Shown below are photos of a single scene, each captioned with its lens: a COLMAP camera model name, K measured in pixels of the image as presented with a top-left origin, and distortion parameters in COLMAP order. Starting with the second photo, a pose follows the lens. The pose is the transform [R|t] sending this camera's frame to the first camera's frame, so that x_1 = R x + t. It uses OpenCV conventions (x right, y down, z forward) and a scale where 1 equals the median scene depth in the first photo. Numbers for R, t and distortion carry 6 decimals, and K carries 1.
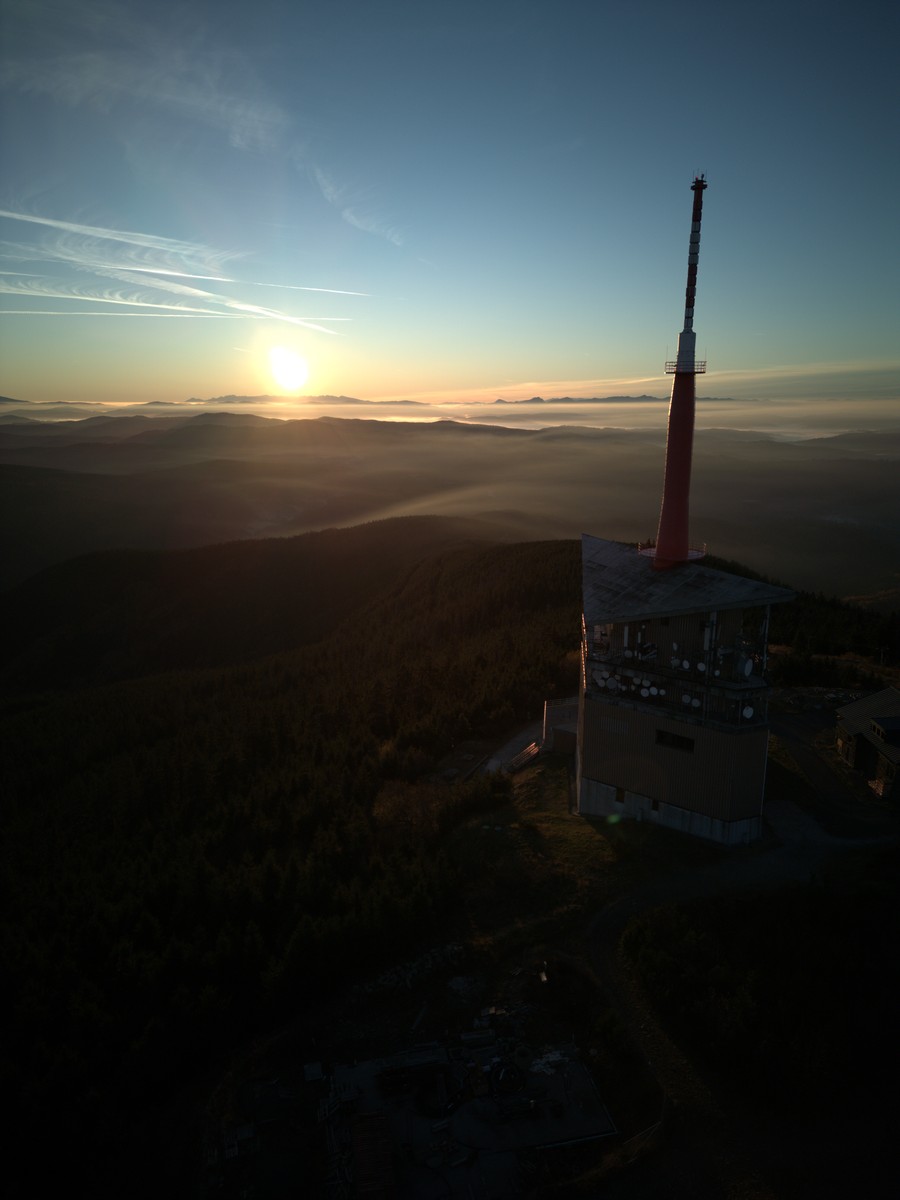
lens RADIAL K [[836.3, 0, 441.0], [0, 836.3, 598.7], [0, 0, 1]] dist [0.103351, -0.120054]
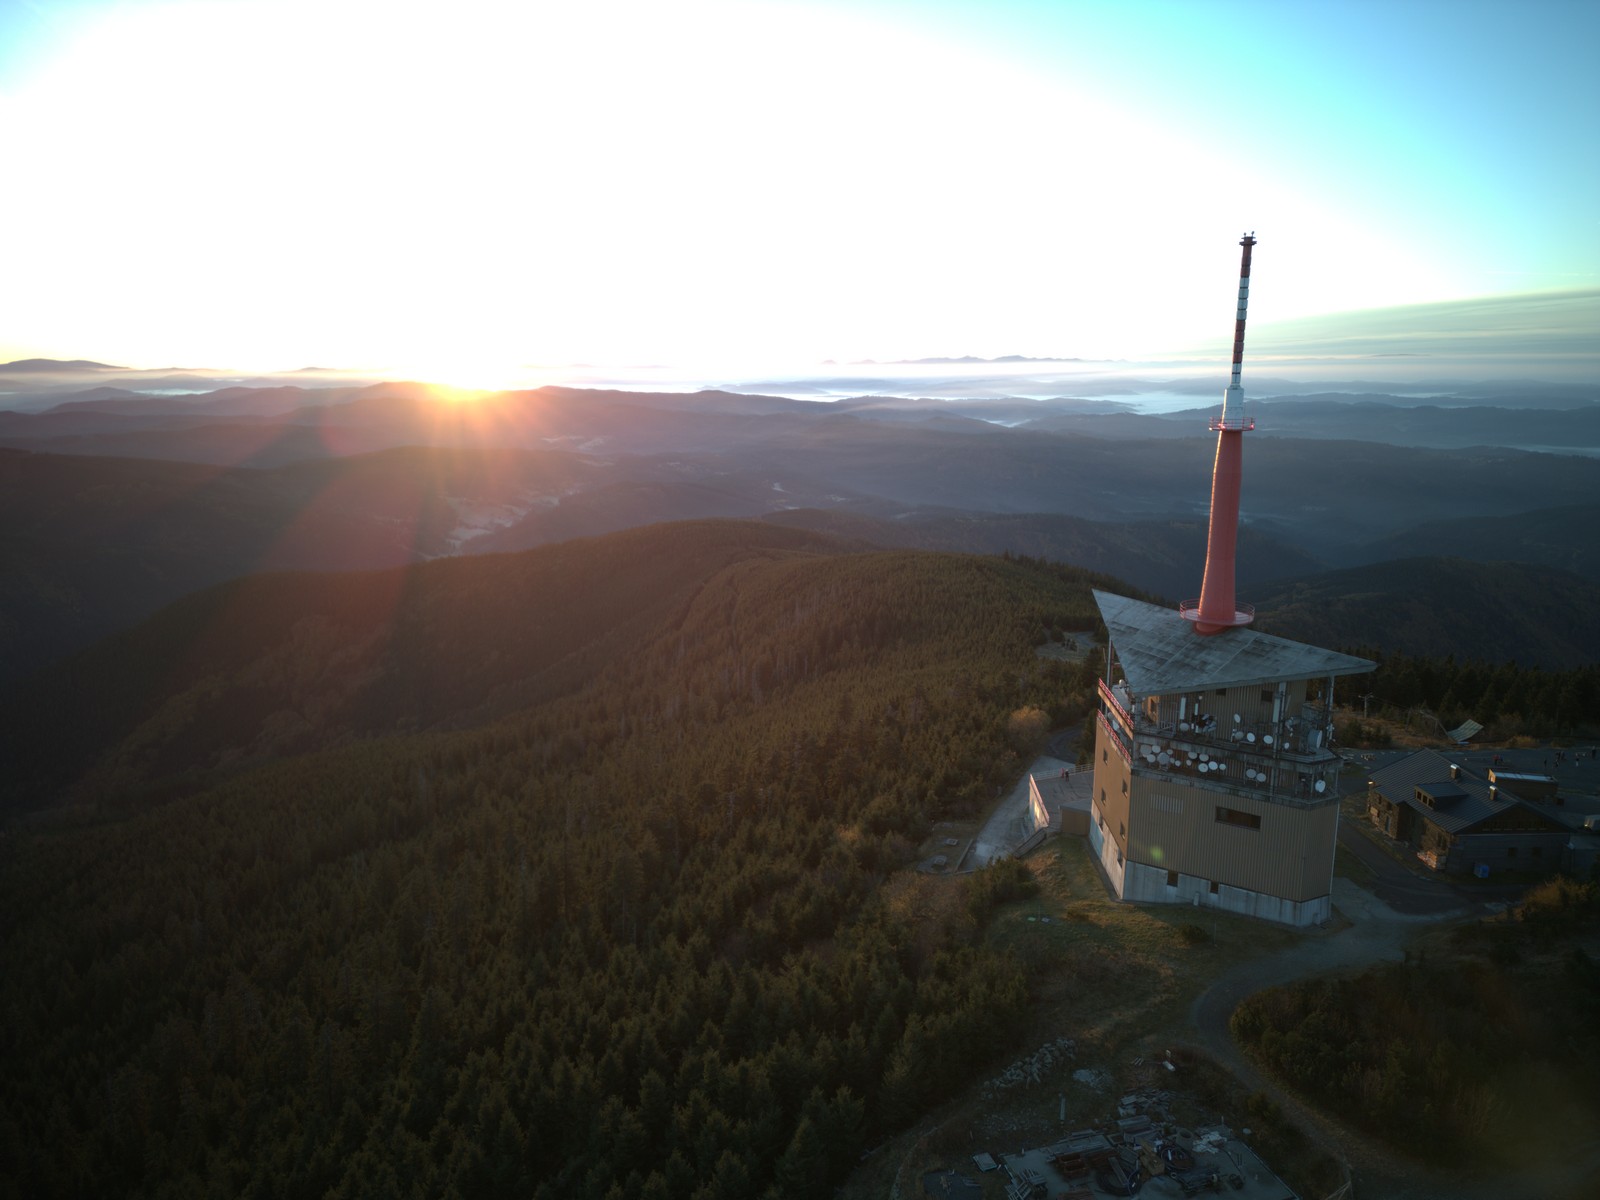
lens RADIAL K [[1117.5, 0, 789.2], [0, 1117.5, 596.3], [0, 0, 1]] dist [0.085529, -0.077389]
pose [[0.997077, -0.021344, 0.073356, -0.305163], [0.023249, 0.999412, -0.025210, -0.058138], [-0.072775, 0.026841, 0.996987, -0.227186]]
